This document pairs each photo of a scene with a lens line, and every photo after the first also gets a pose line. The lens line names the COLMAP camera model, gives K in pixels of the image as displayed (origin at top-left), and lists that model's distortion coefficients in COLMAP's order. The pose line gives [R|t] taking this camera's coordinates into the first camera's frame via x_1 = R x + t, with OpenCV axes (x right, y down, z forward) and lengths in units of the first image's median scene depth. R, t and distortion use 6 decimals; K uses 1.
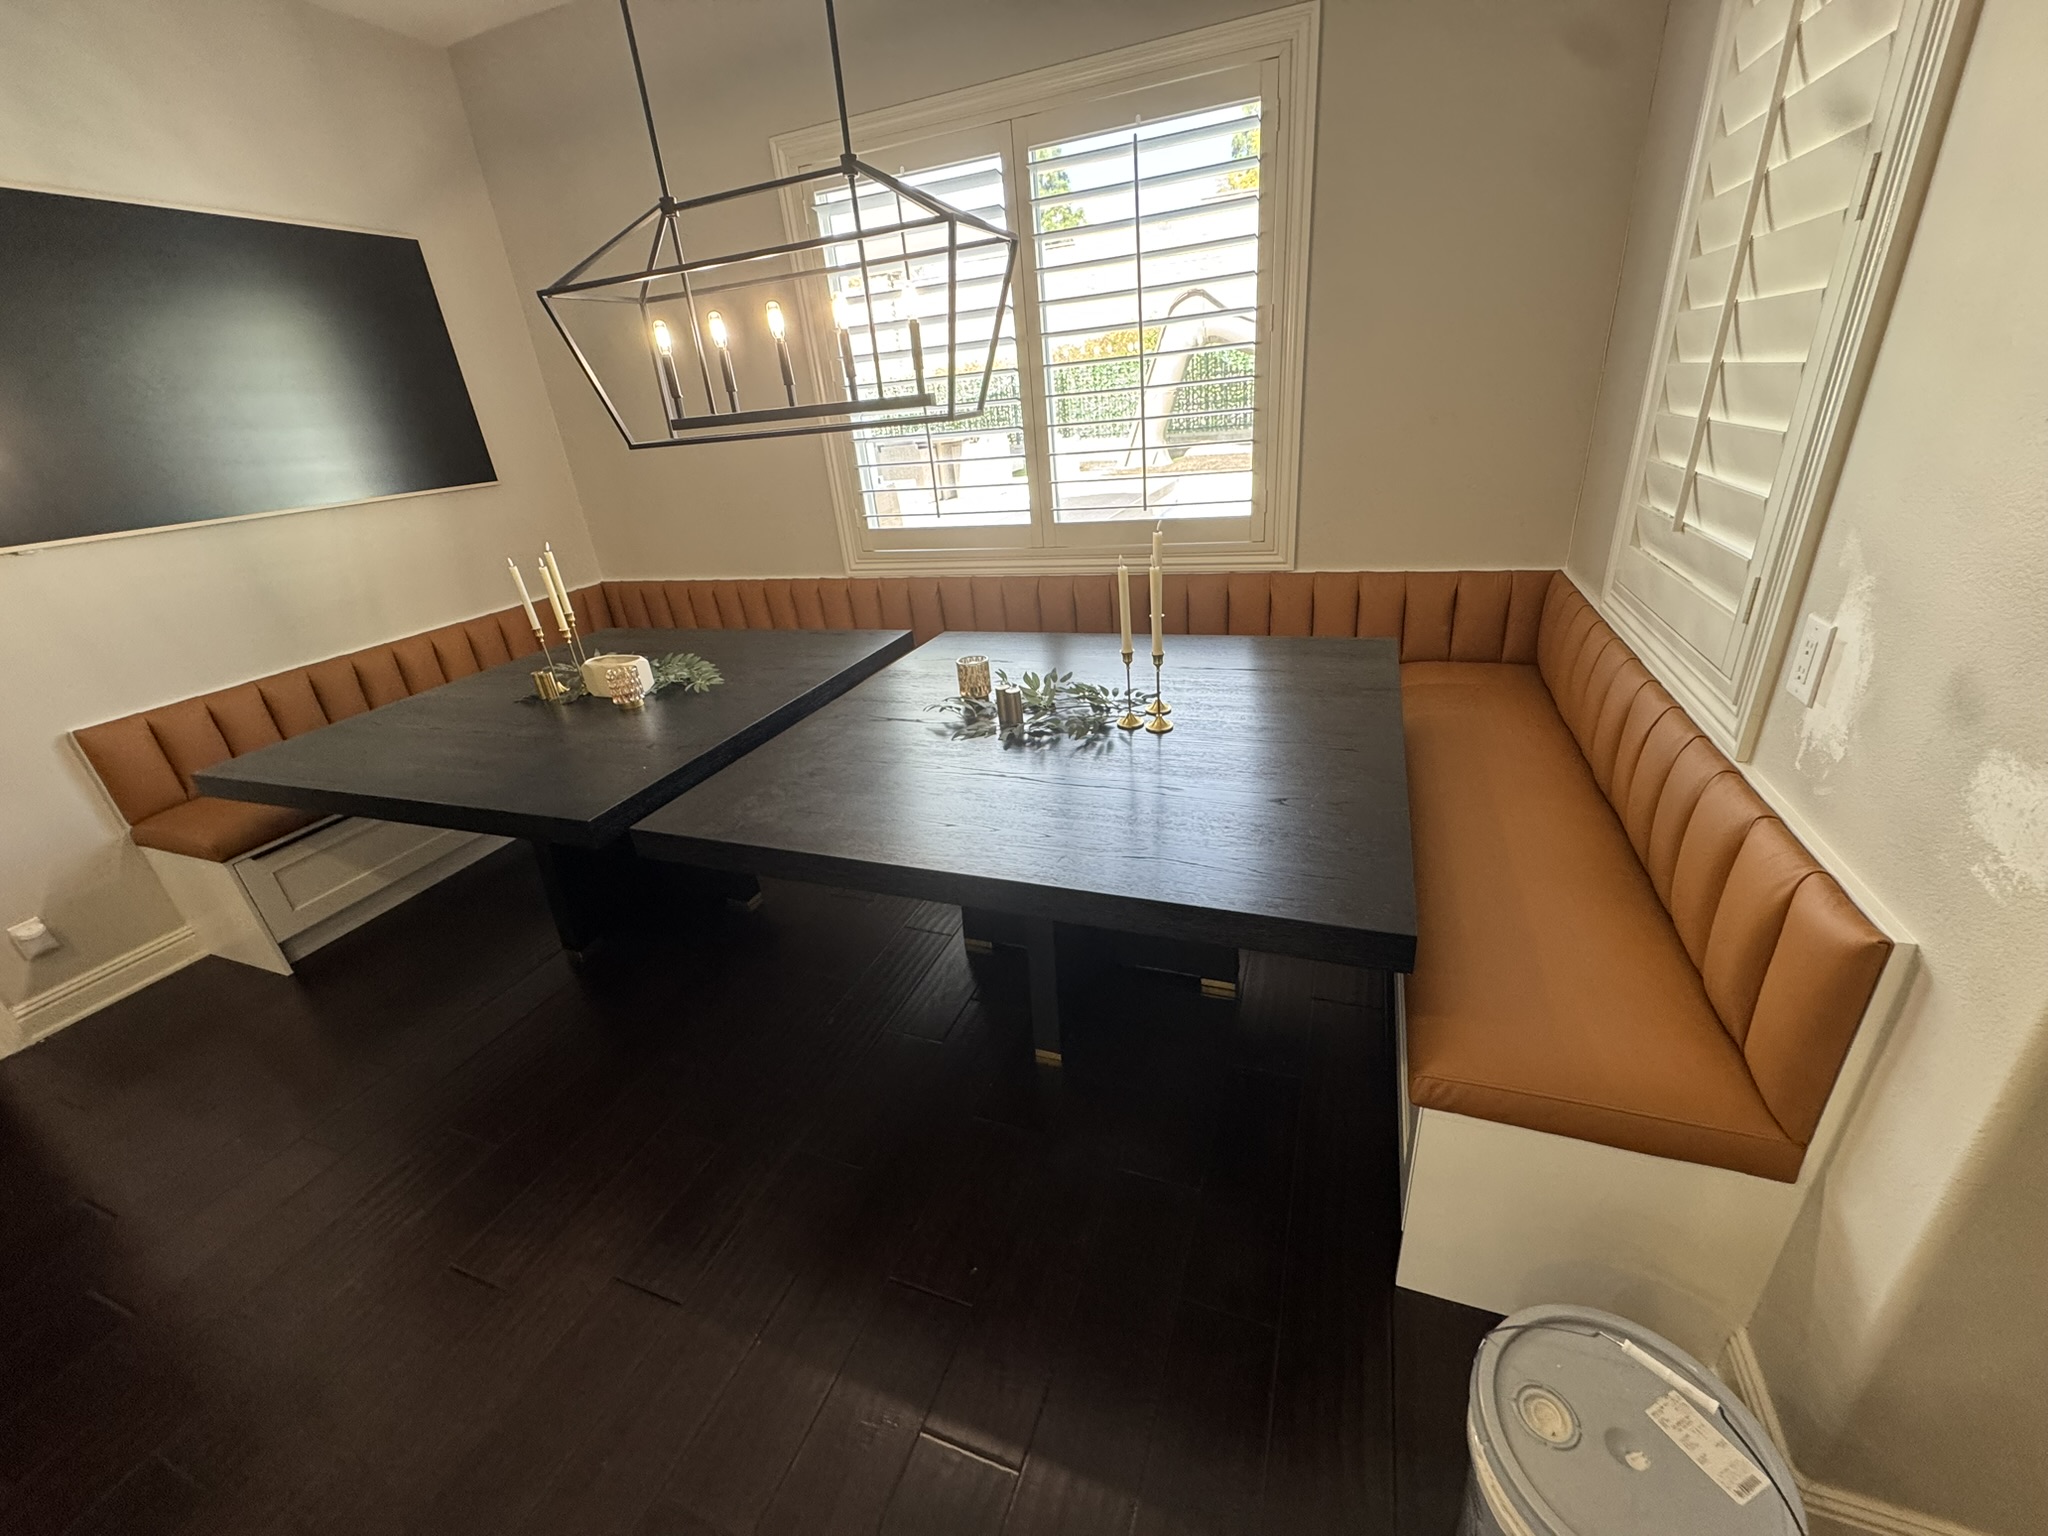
lens RADIAL K [[814.2, 0, 1024.3], [0, 814.2, 763.3], [0, 0, 1]] dist [-0.001719, 0.000061]
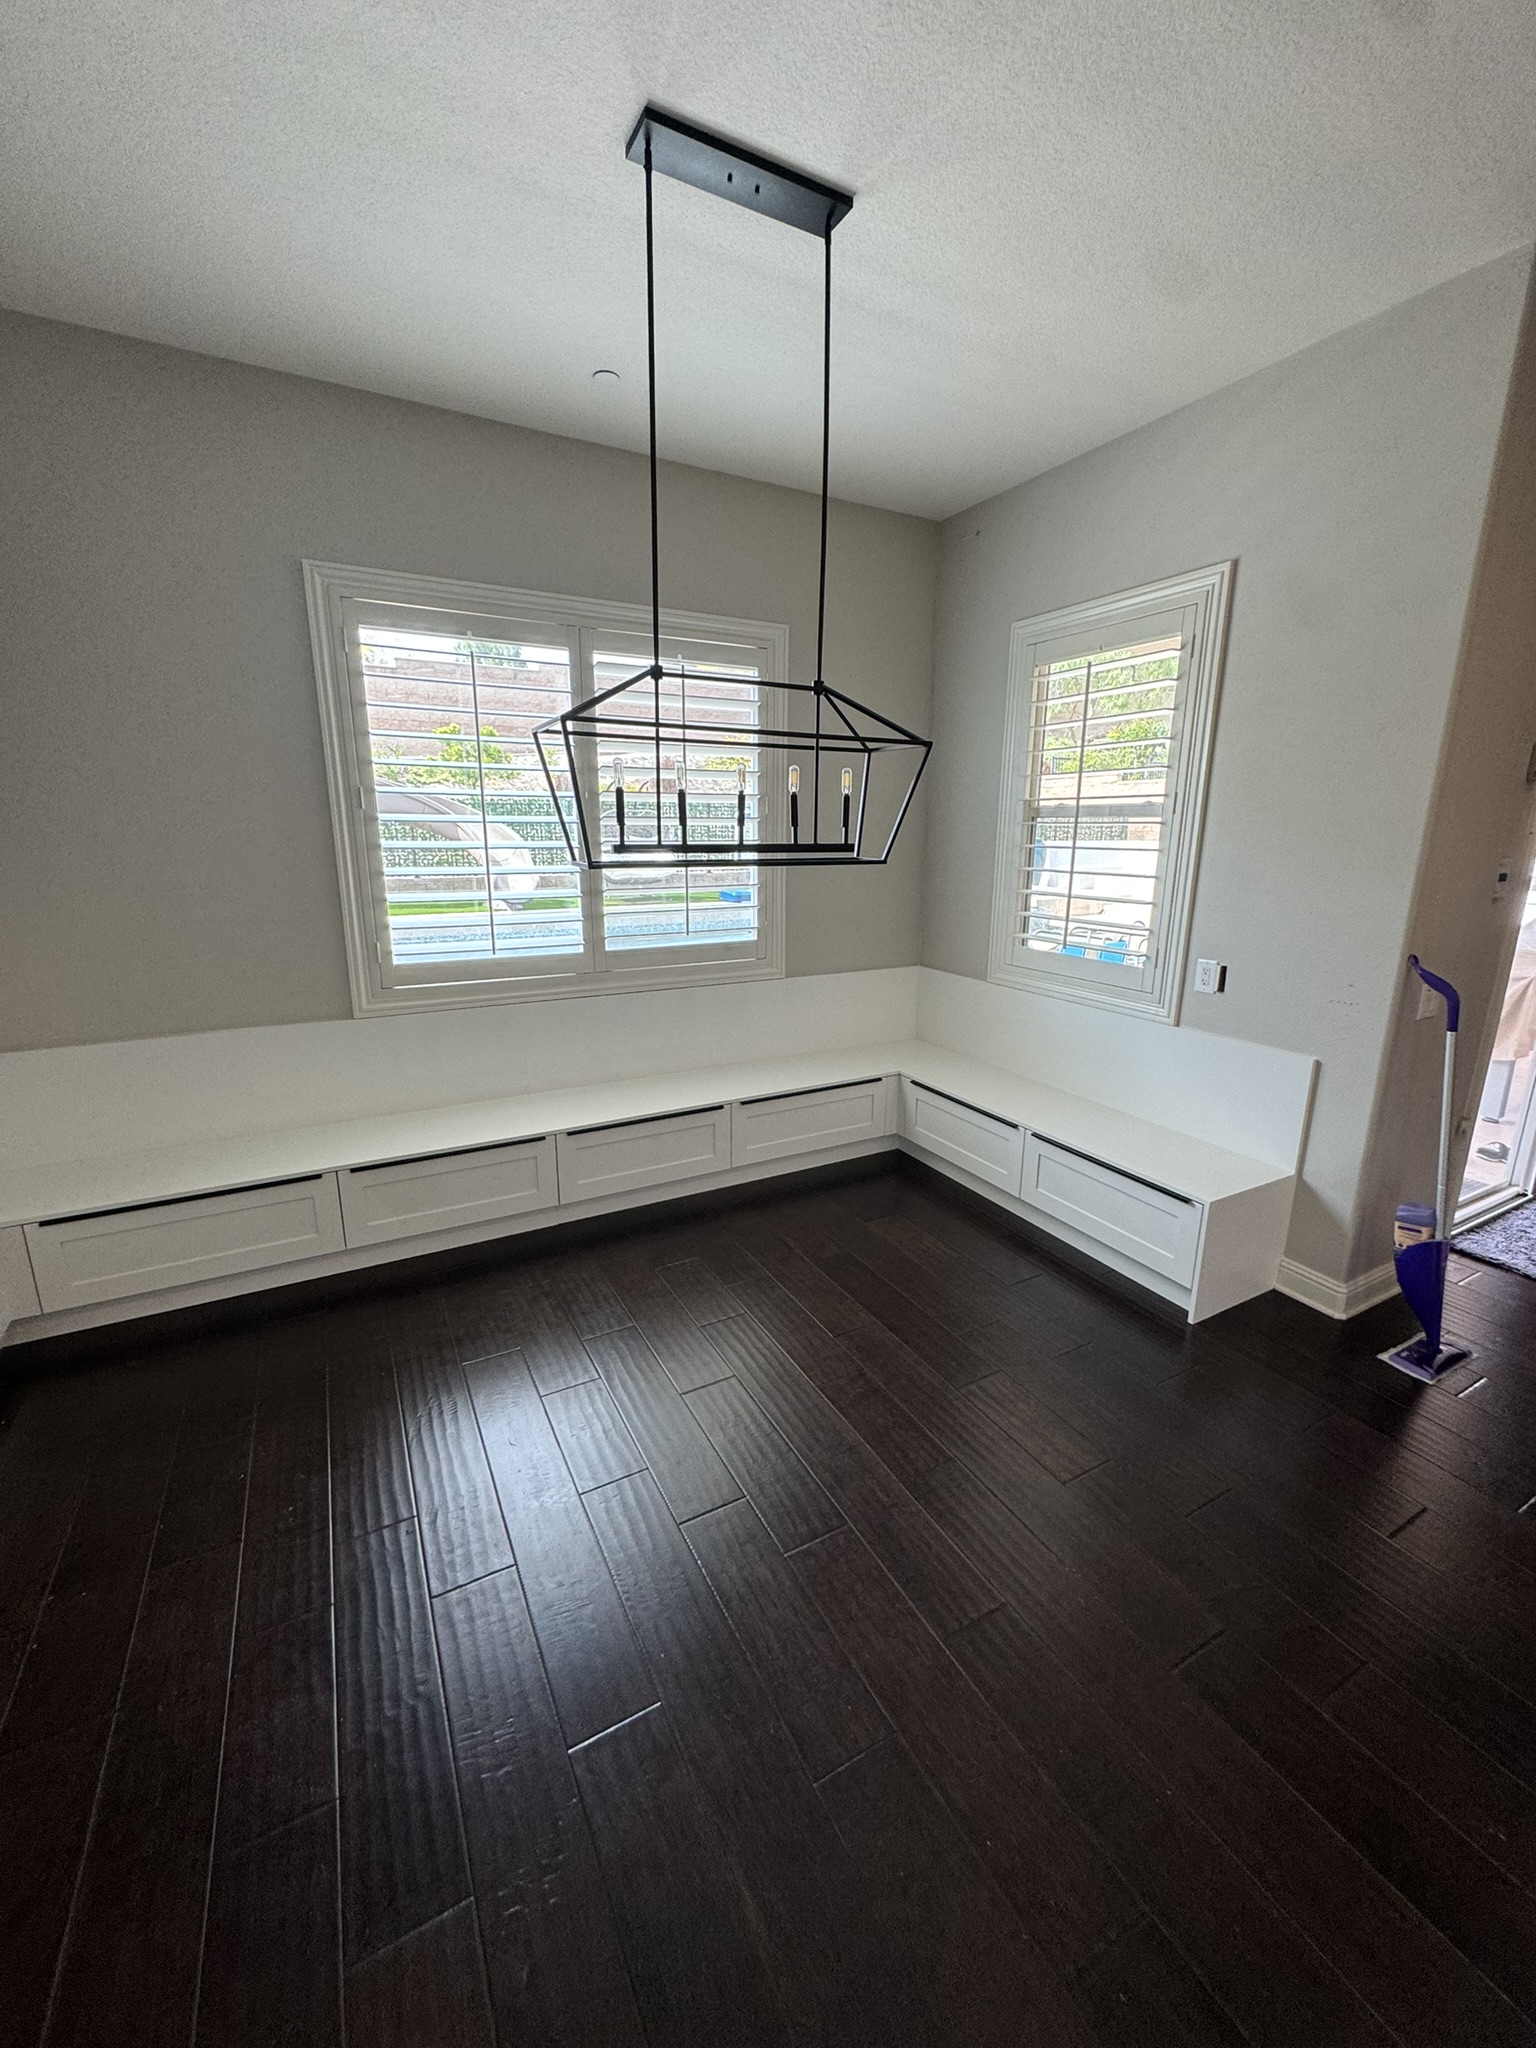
lens RADIAL K [[814.2, 0, 765.9], [0, 814.2, 1019.5], [0, 0, 1]] dist [-0.001719, 0.000061]
pose [[0.645496, -0.086430, 0.758857, -0.833978], [0.256241, 0.960497, -0.108566, -0.034841], [-0.719497, 0.264530, 0.642144, 0.191253]]
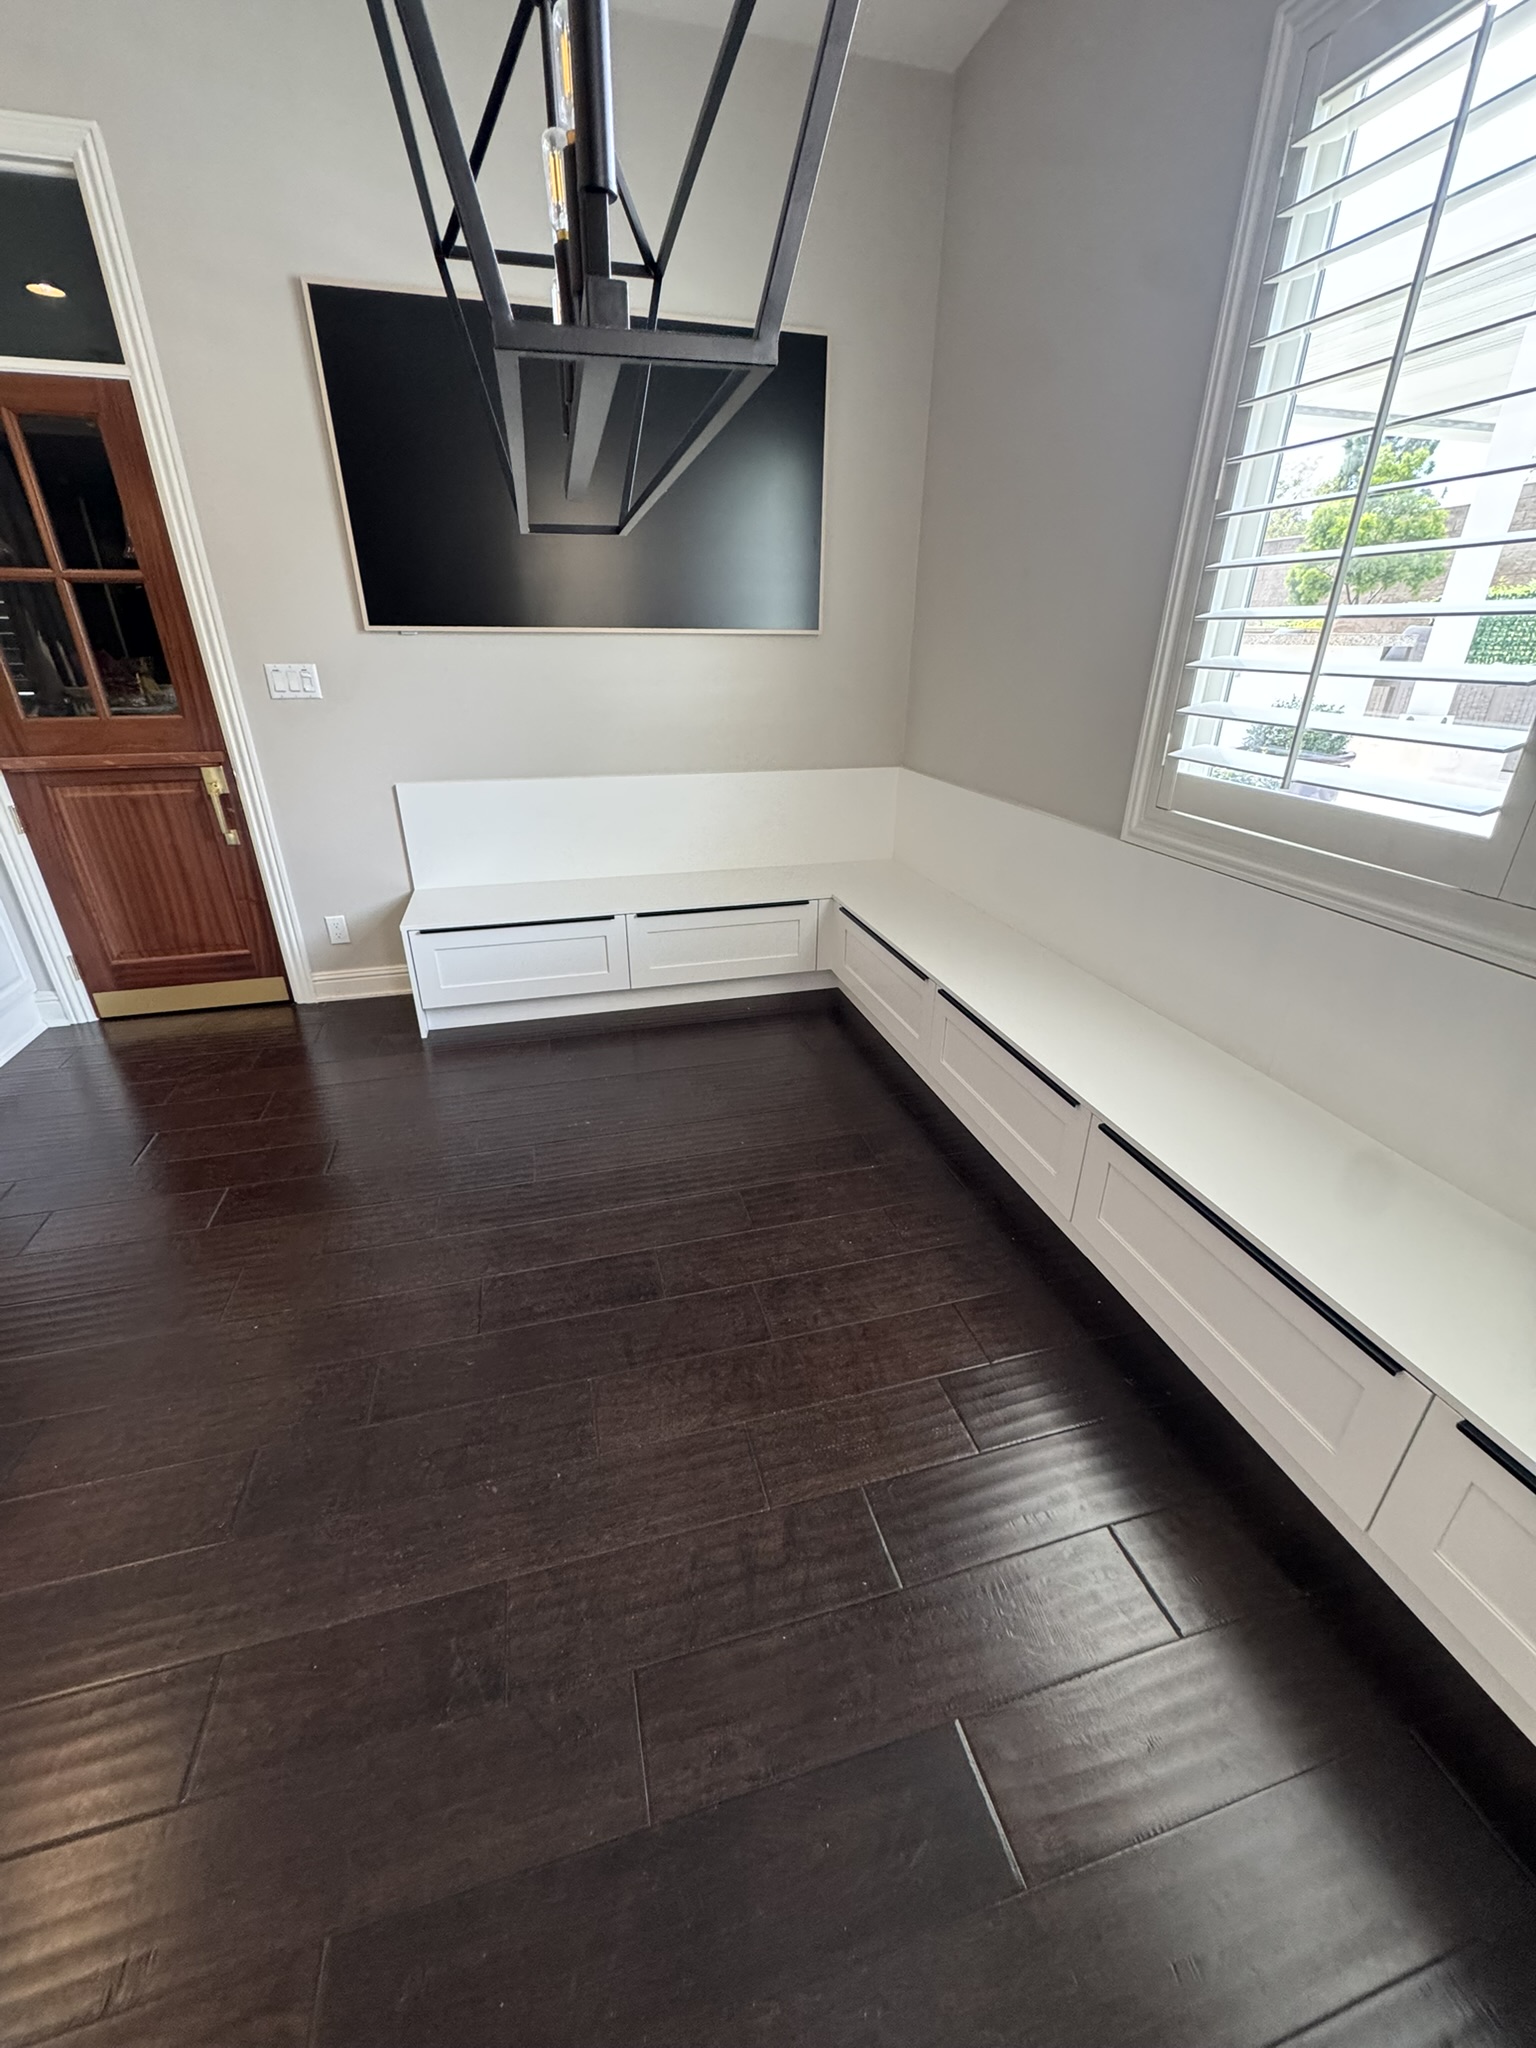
lens RADIAL K [[814.2, 0, 765.9], [0, 814.2, 1019.5], [0, 0, 1]] dist [-0.001719, 0.000061]
pose [[0.594675, 0.420195, -0.685418, 0.145350], [-0.383510, 0.897557, 0.217510, -0.195731], [0.706599, 0.133517, 0.694904, 0.566564]]
